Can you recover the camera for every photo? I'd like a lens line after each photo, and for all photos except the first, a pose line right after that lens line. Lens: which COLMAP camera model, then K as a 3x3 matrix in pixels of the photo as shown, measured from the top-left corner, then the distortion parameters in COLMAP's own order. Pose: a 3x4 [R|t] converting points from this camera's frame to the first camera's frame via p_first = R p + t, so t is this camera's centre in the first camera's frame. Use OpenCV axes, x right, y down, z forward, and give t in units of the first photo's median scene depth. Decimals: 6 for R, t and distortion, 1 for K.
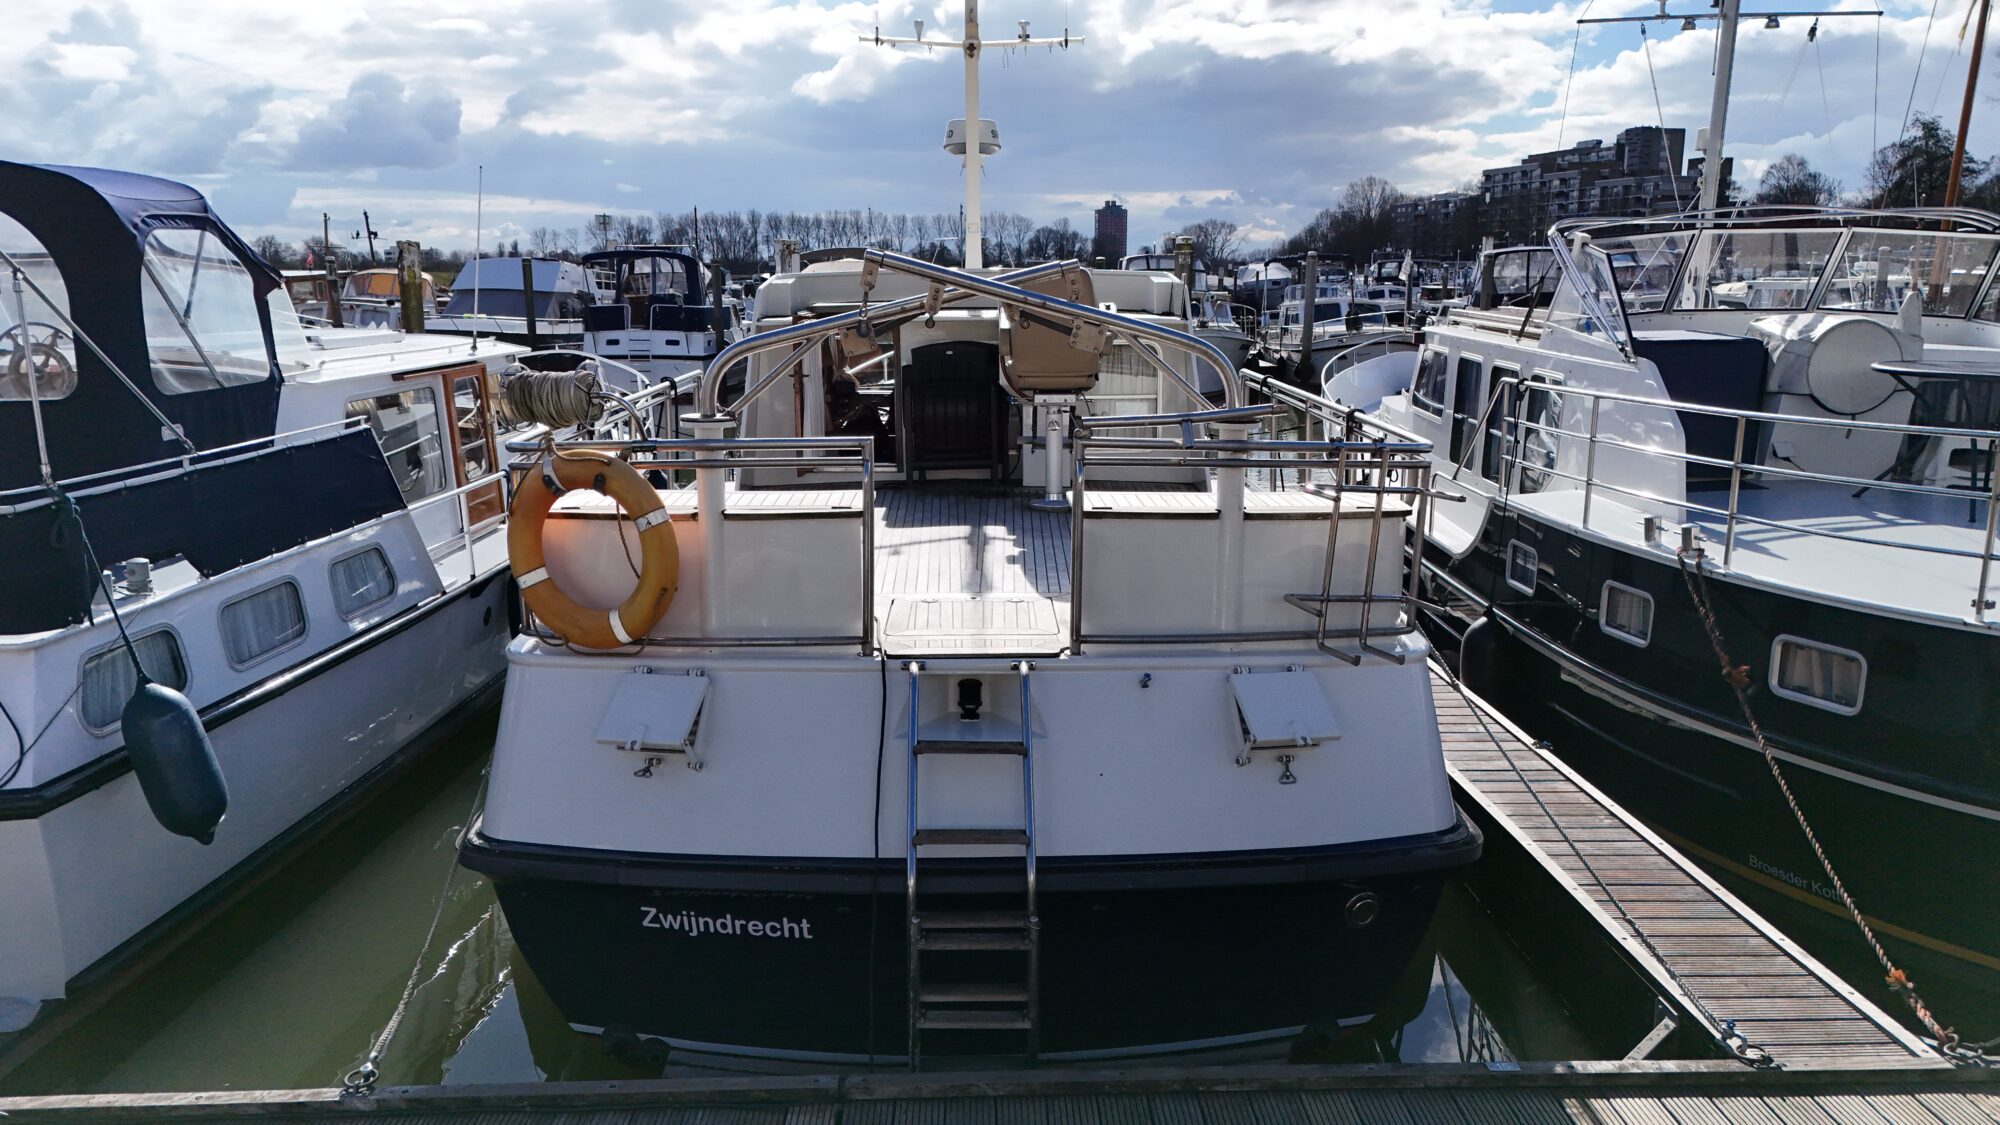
lens RADIAL K [[1496.3, 0, 995.9], [0, 1496.3, 561.5], [0, 0, 1]] dist [0.010370, -0.001139]
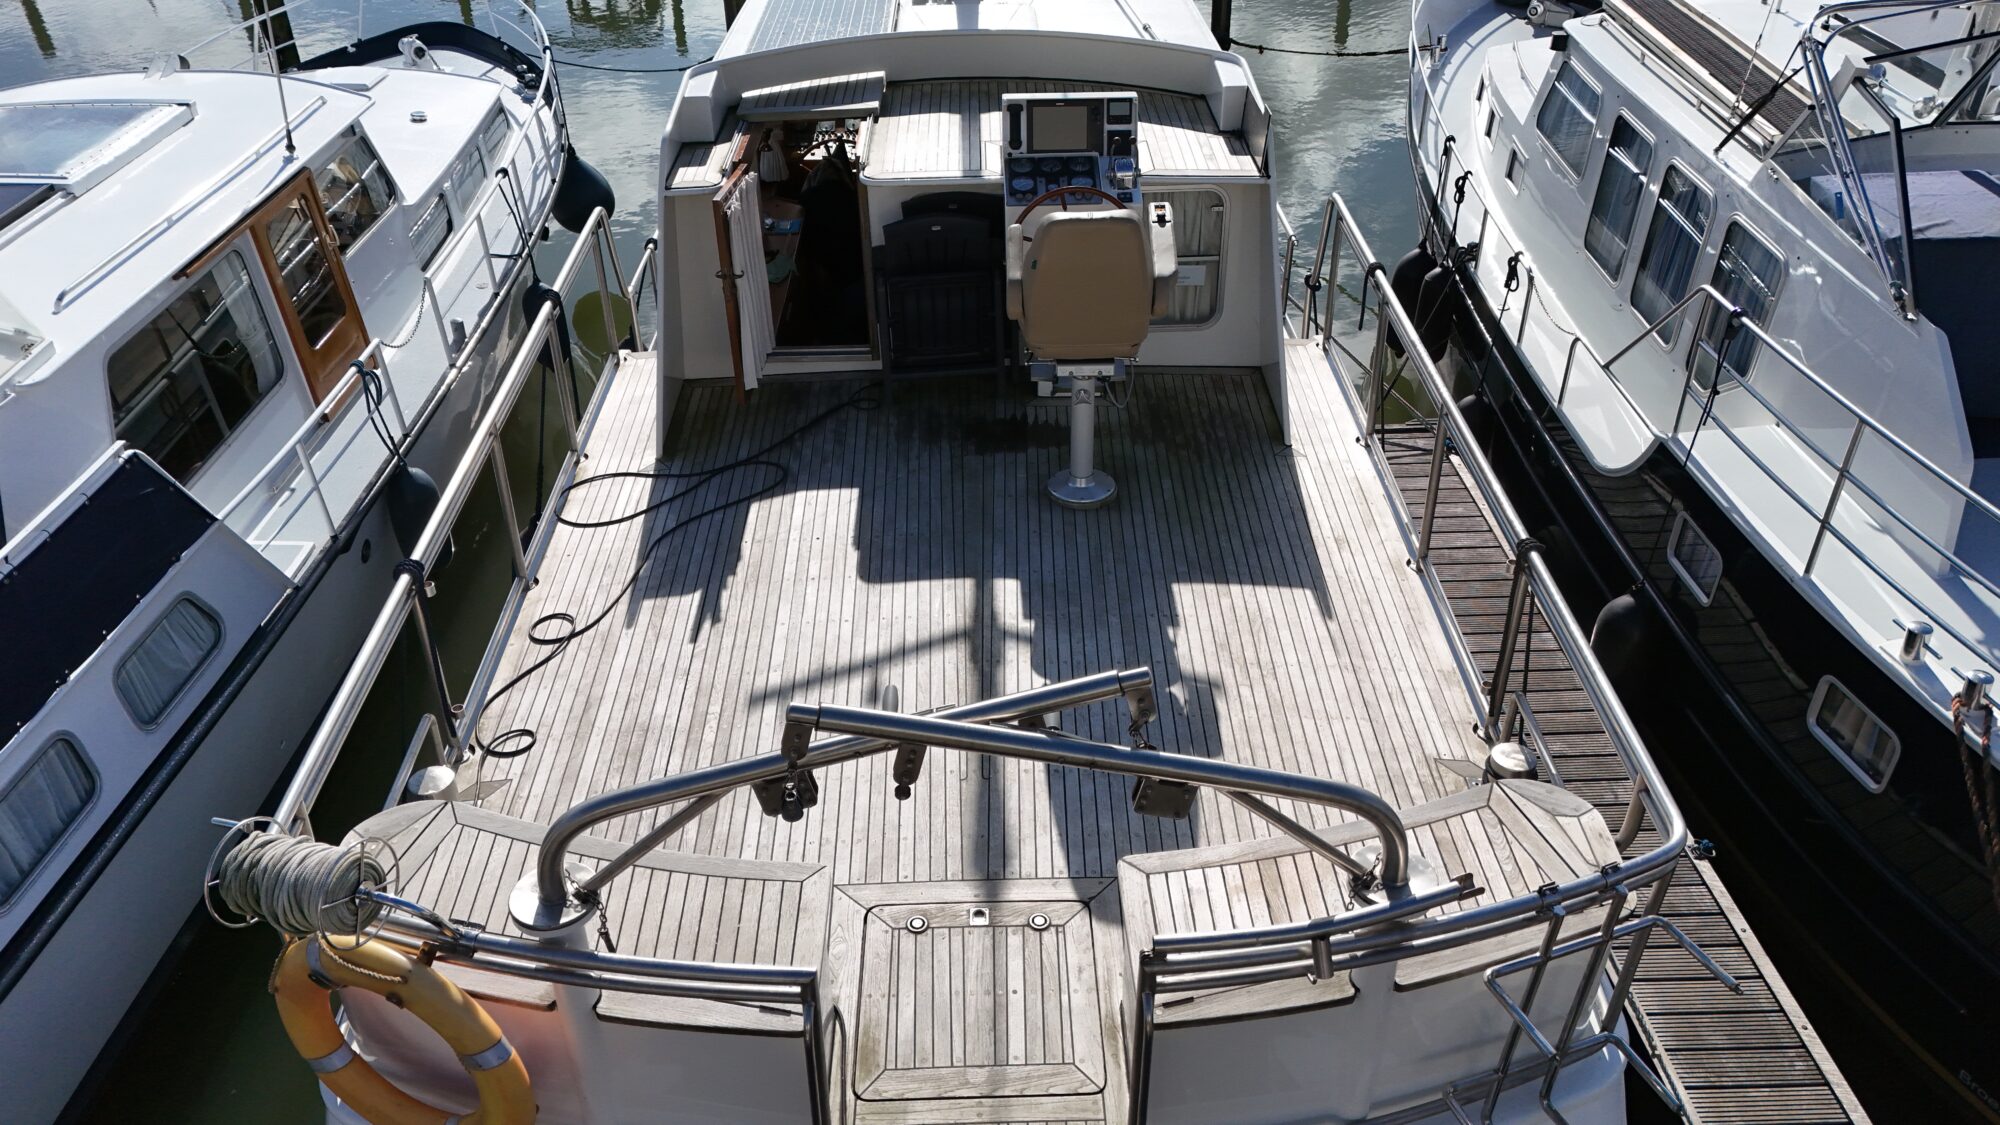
lens RADIAL K [[1496.3, 0, 1005.8], [0, 1496.3, 566.5], [0, 0, 1]] dist [0.010370, -0.001139]
pose [[0.999879, -0.014210, 0.006339, -0.004178], [0.010619, 0.920961, 0.389511, -0.359930], [-0.011372, -0.389397, 0.921000, 0.373134]]
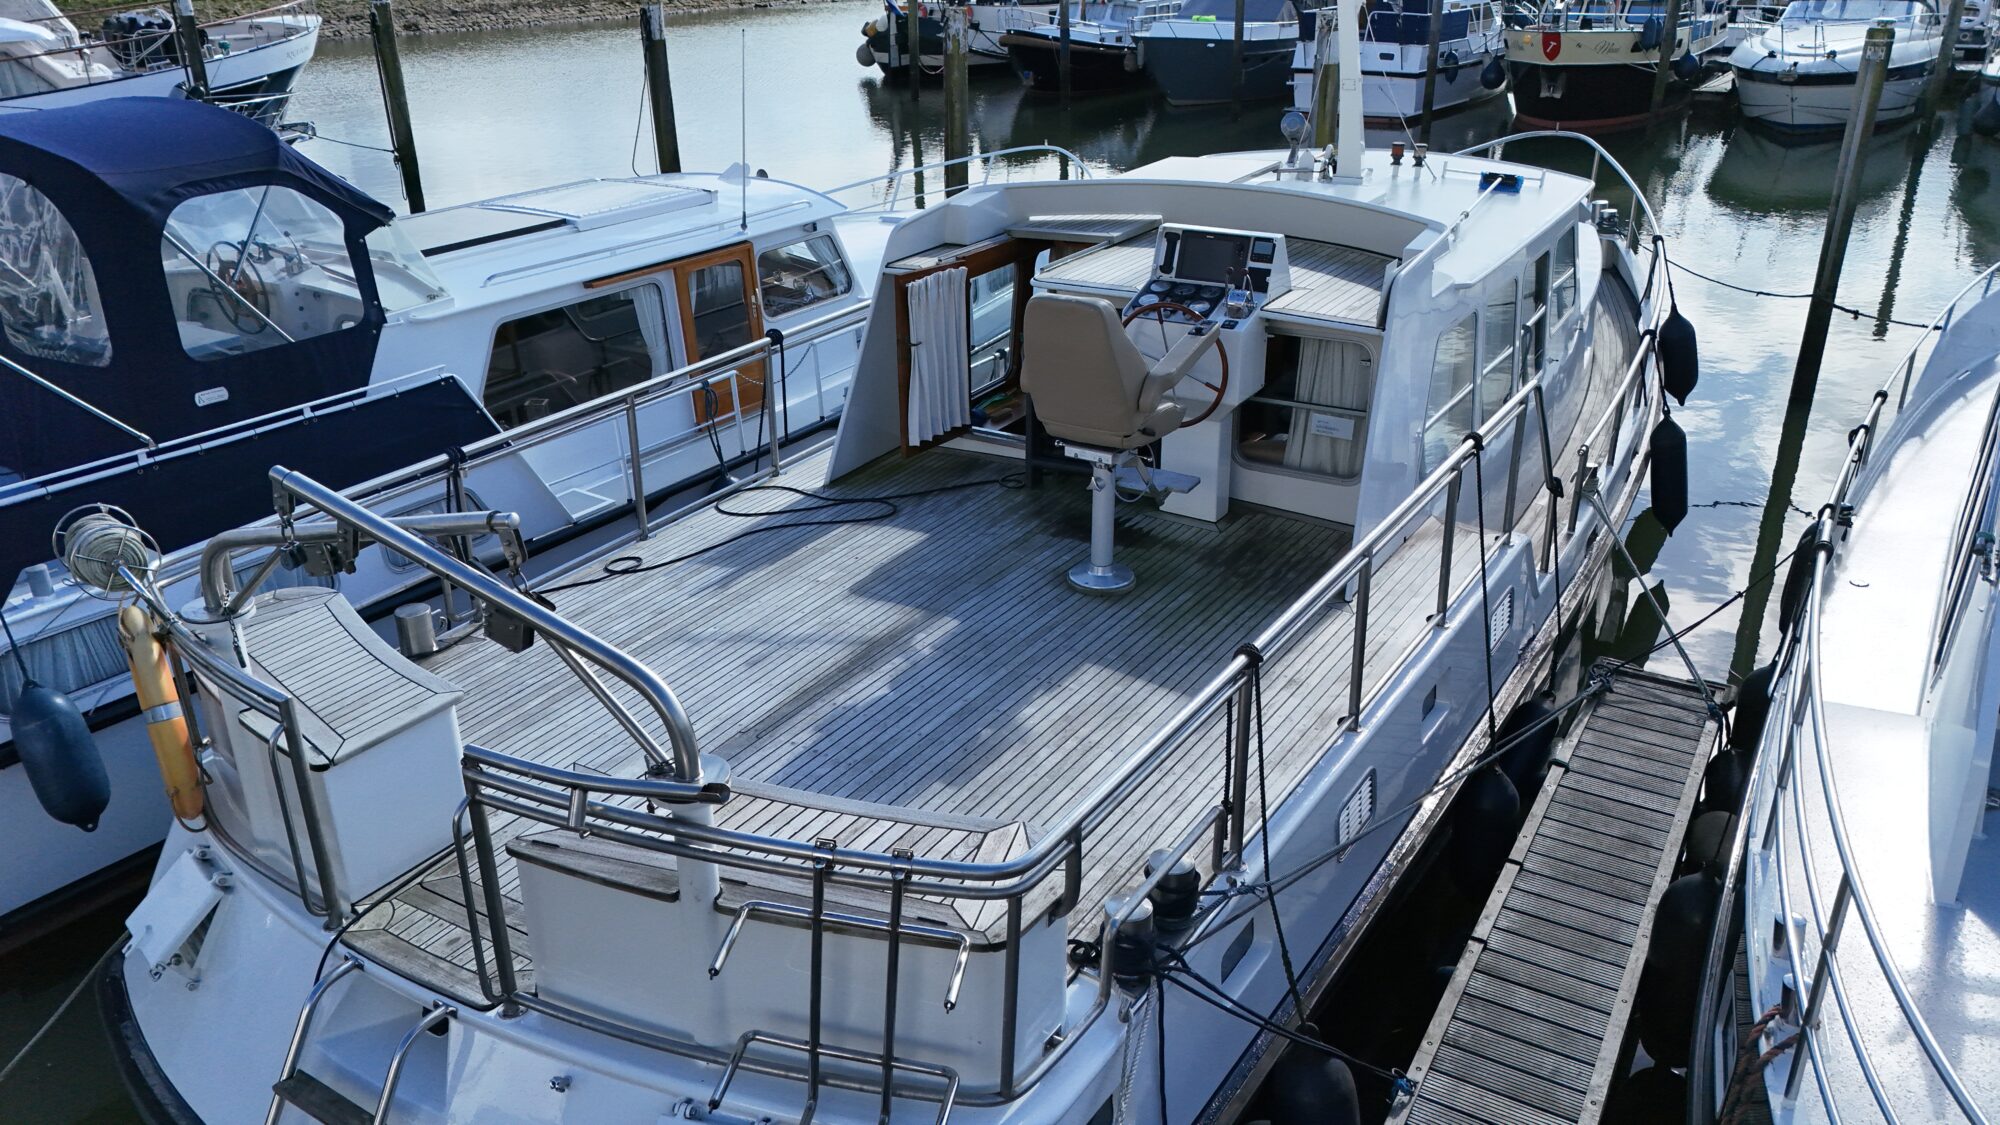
lens RADIAL K [[1496.3, 0, 1003.3], [0, 1496.3, 559.3], [0, 0, 1]] dist [0.010370, -0.001139]
pose [[0.835146, 0.208384, -0.509027, 0.466886], [-0.091795, 0.965280, 0.244557, -0.285357], [0.542315, -0.157515, 0.825278, 0.426441]]
